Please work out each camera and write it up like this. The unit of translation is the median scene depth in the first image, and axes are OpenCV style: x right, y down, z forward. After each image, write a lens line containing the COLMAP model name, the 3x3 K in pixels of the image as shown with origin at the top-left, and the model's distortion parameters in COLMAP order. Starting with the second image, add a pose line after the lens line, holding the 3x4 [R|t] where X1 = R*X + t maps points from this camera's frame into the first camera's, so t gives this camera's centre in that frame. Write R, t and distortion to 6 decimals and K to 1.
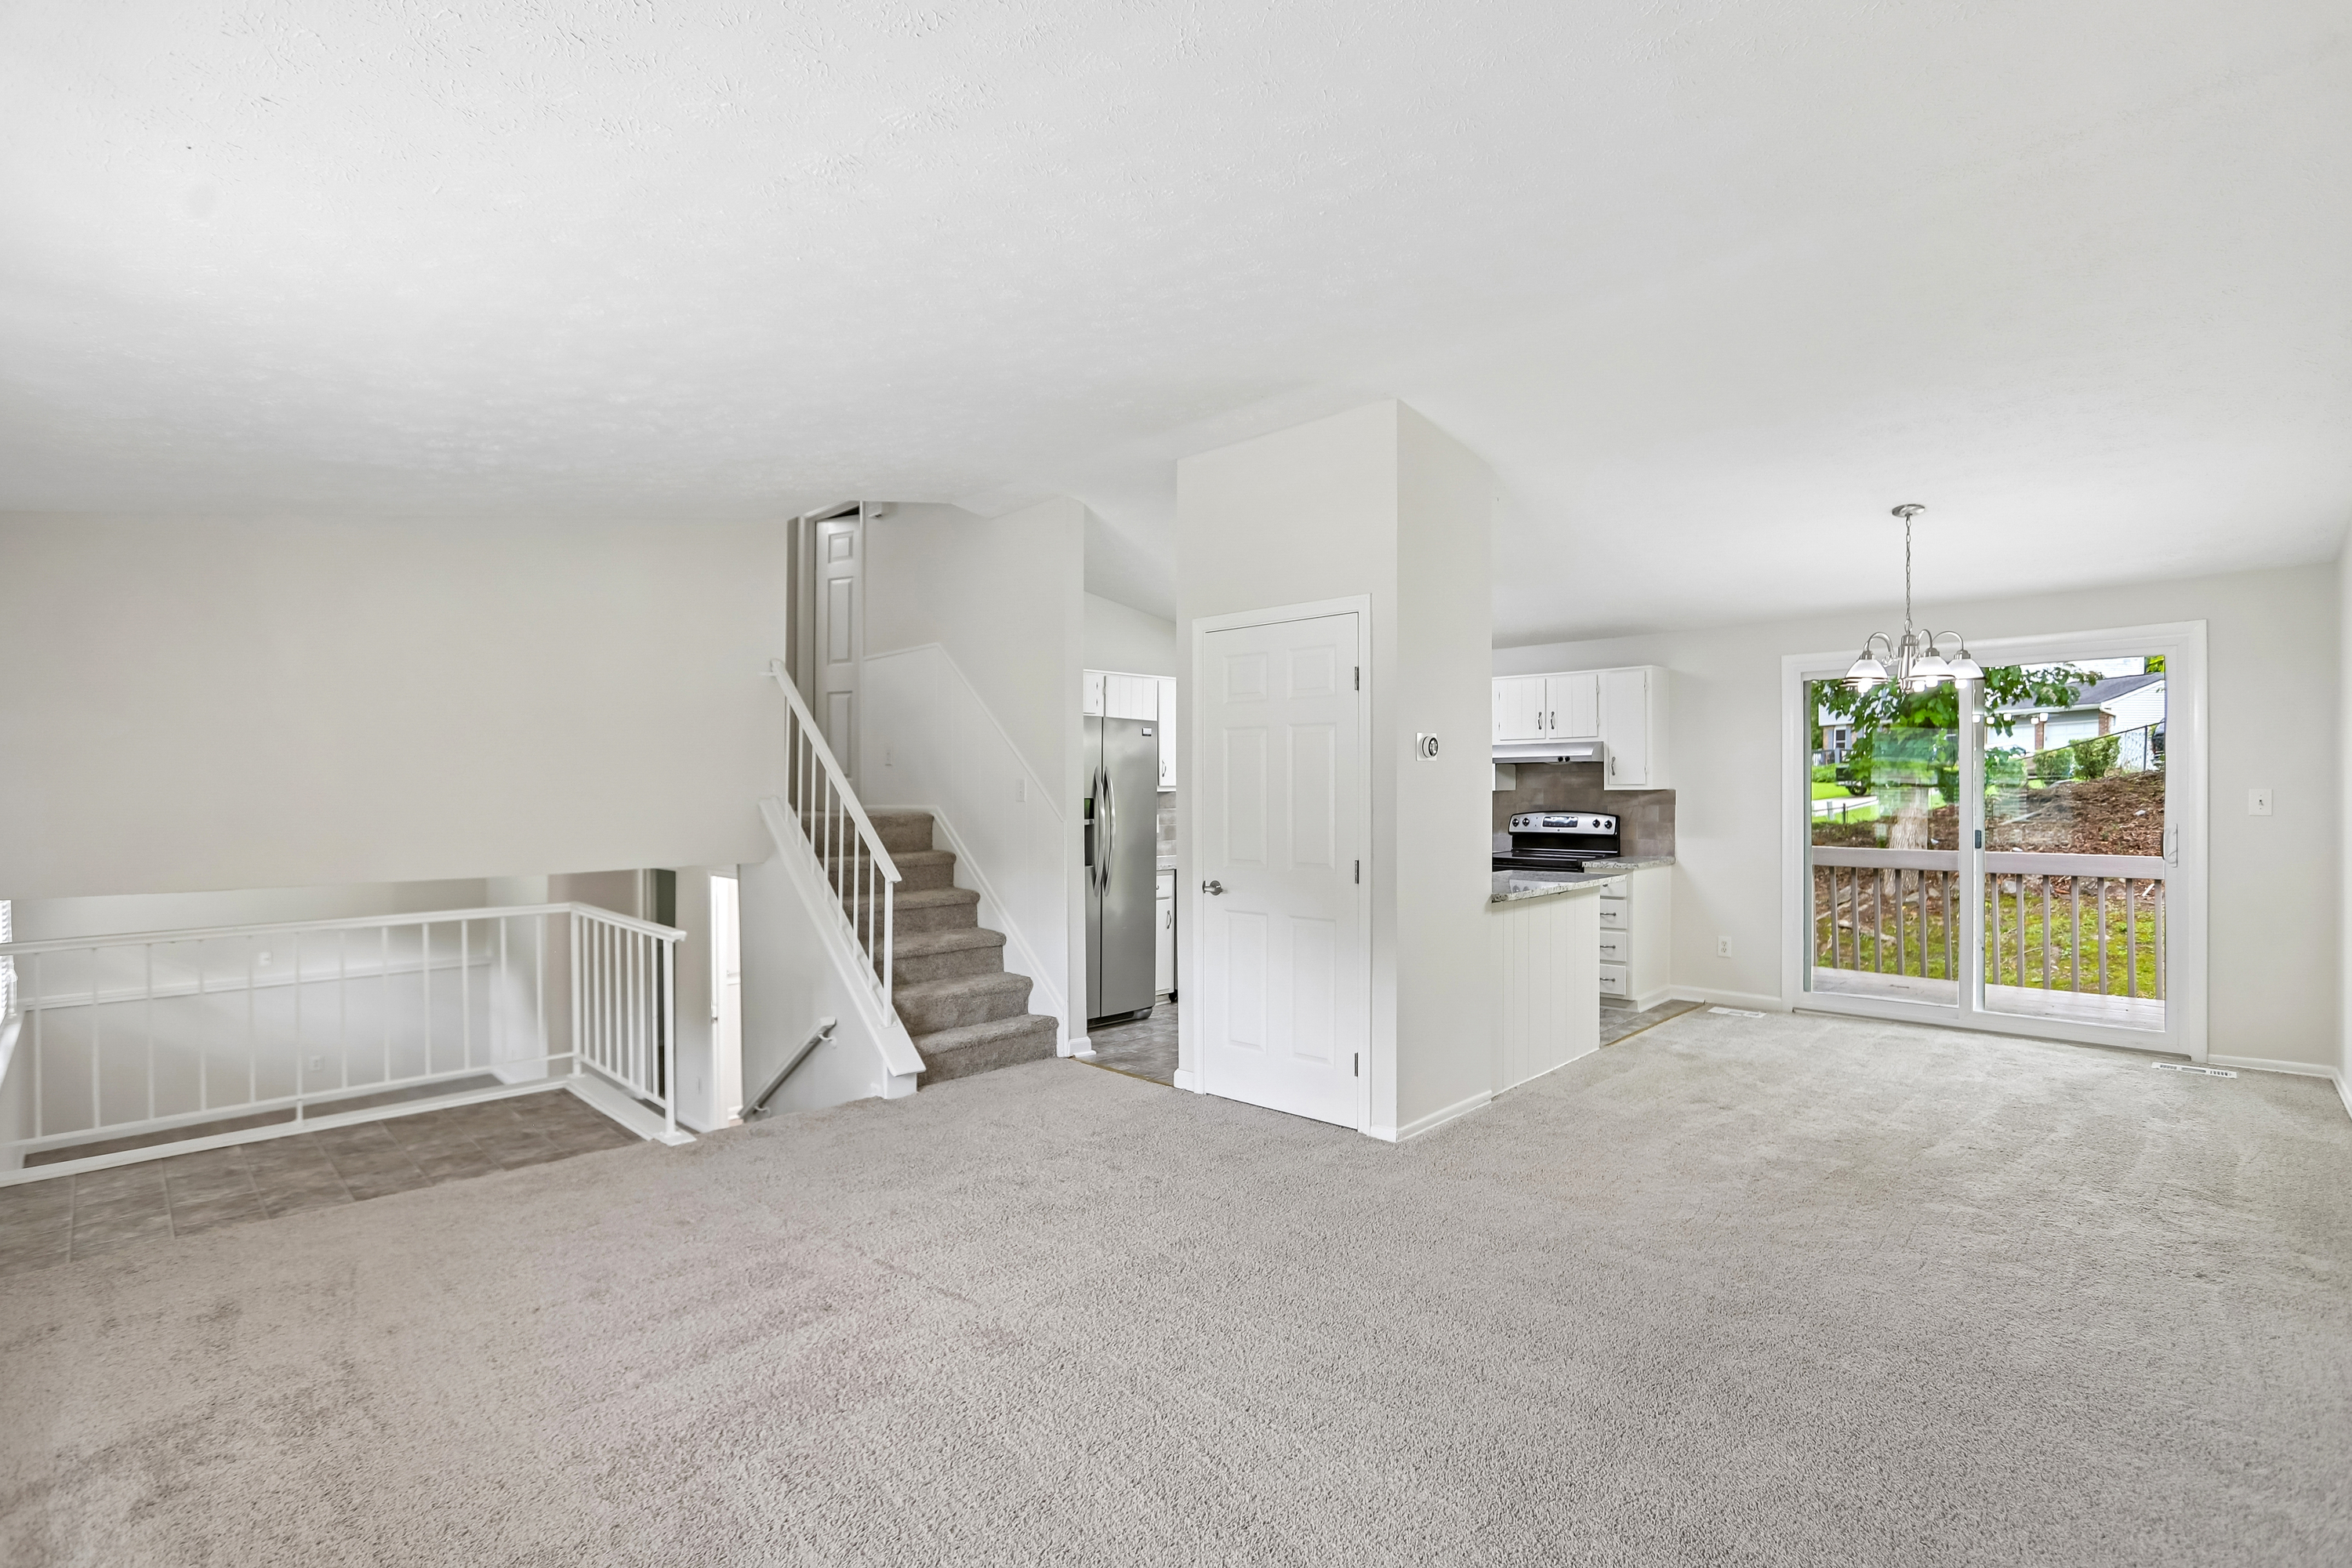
lens RADIAL K [[1104.0, 0, 1156.9], [0, 1104.0, 802.5], [0, 0, 1]] dist [-0.050986, 0.017927]
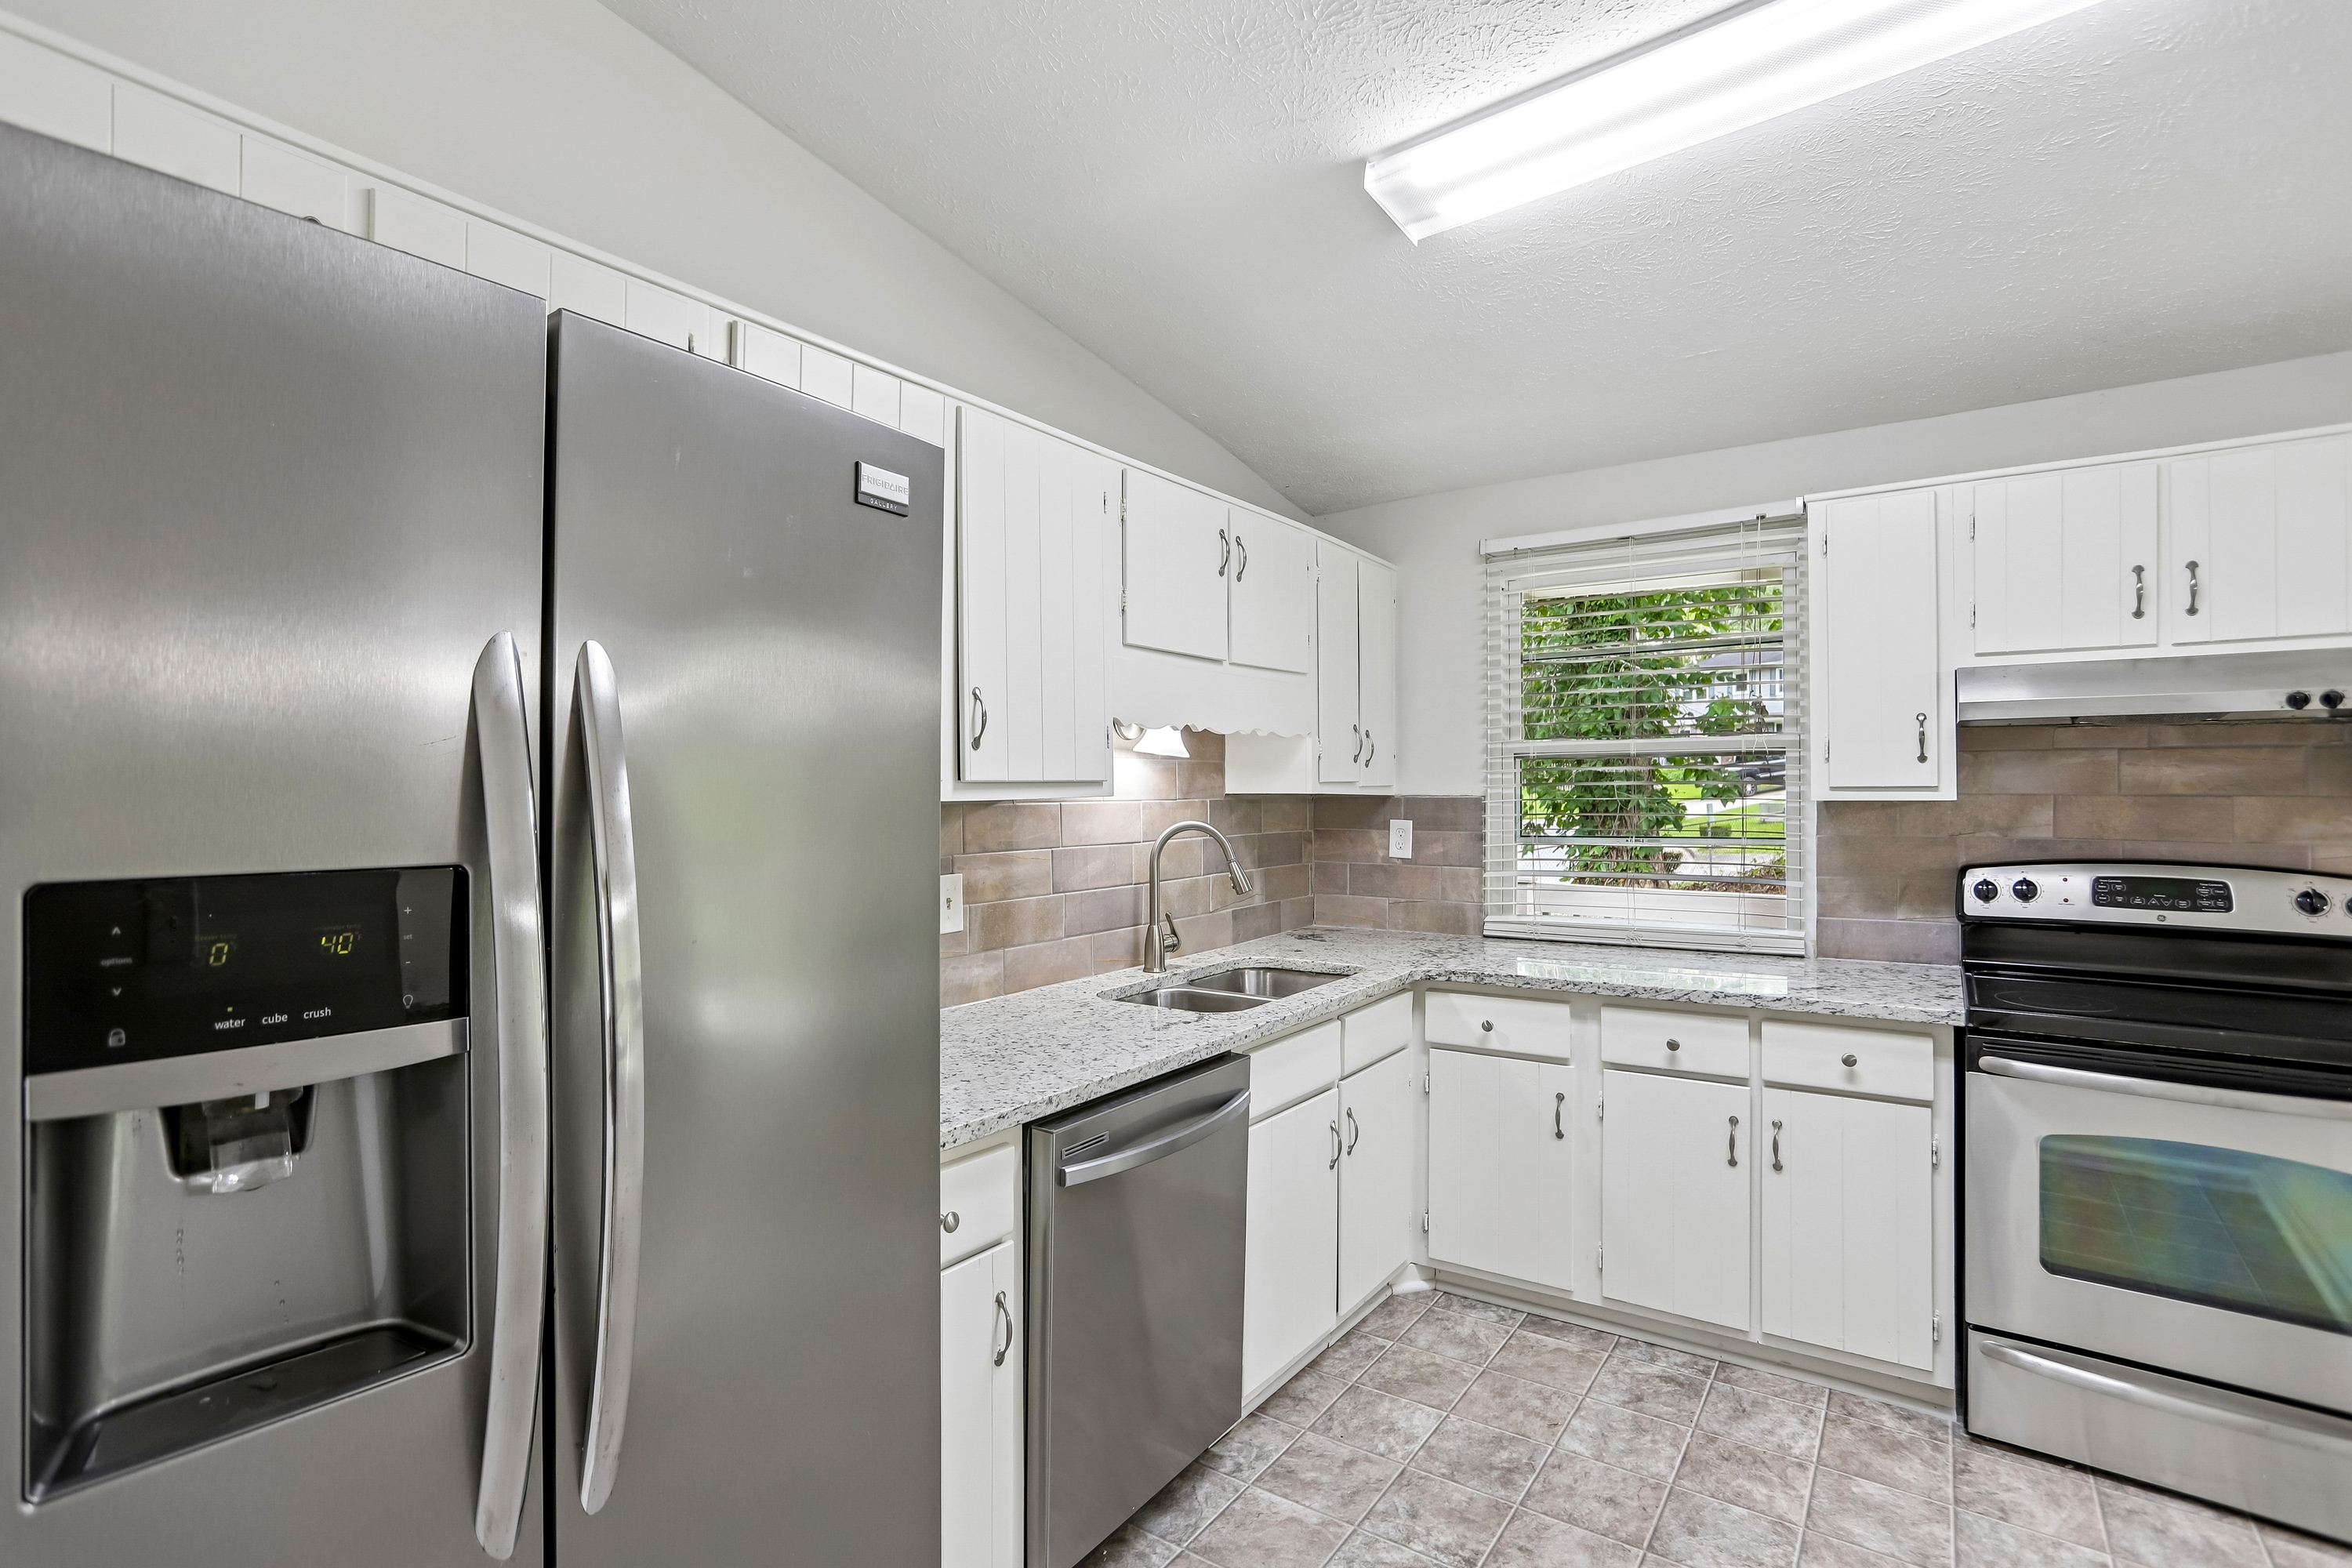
lens RADIAL K [[1104.0, 0, 1136.4], [0, 1104.0, 788.4], [0, 0, 1]] dist [-0.050986, 0.017927]
pose [[0.991017, 0.003826, 0.133685, 0.008738], [-0.002012, 0.999904, -0.013703, -0.010063], [-0.133724, 0.013311, 0.990929, 0.749654]]
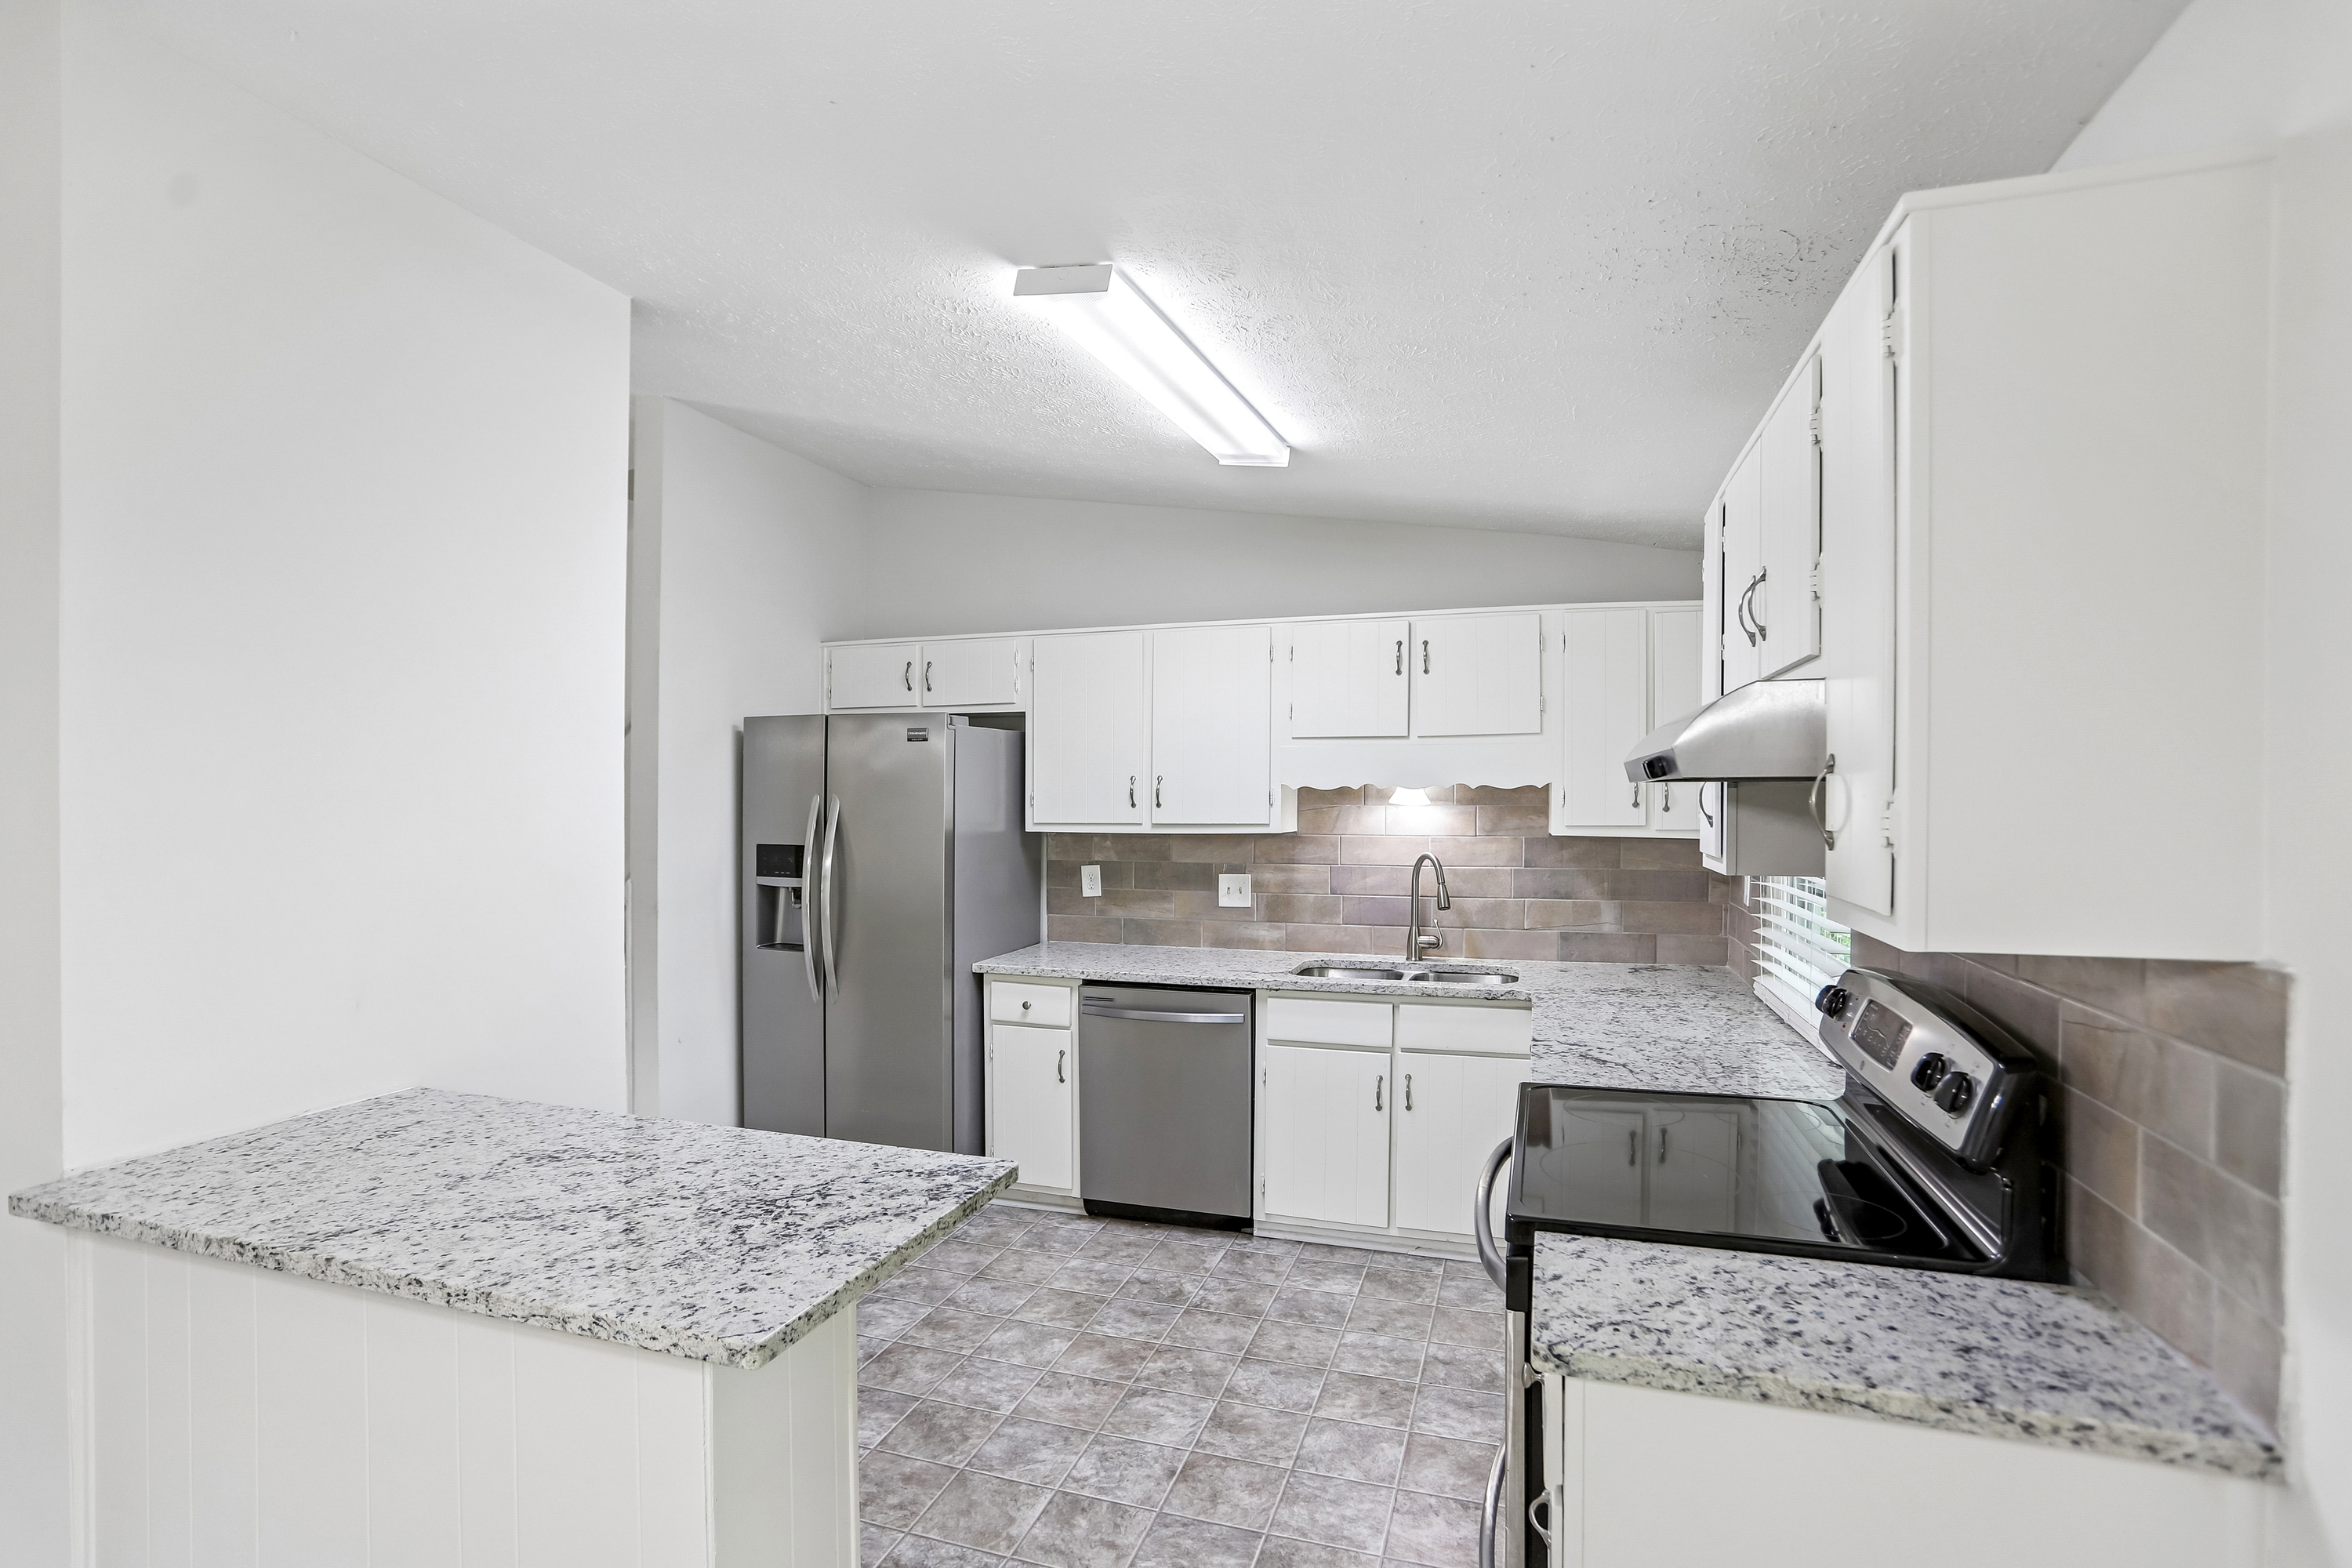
lens RADIAL K [[1104.0, 0, 1184.1], [0, 1104.0, 806.8], [0, 0, 1]] dist [-0.050986, 0.017927]
pose [[0.444844, 0.018149, -0.895424, 0.530315], [-0.013018, 0.999820, 0.013797, -0.032759], [0.895513, 0.005519, 0.445000, 0.802120]]
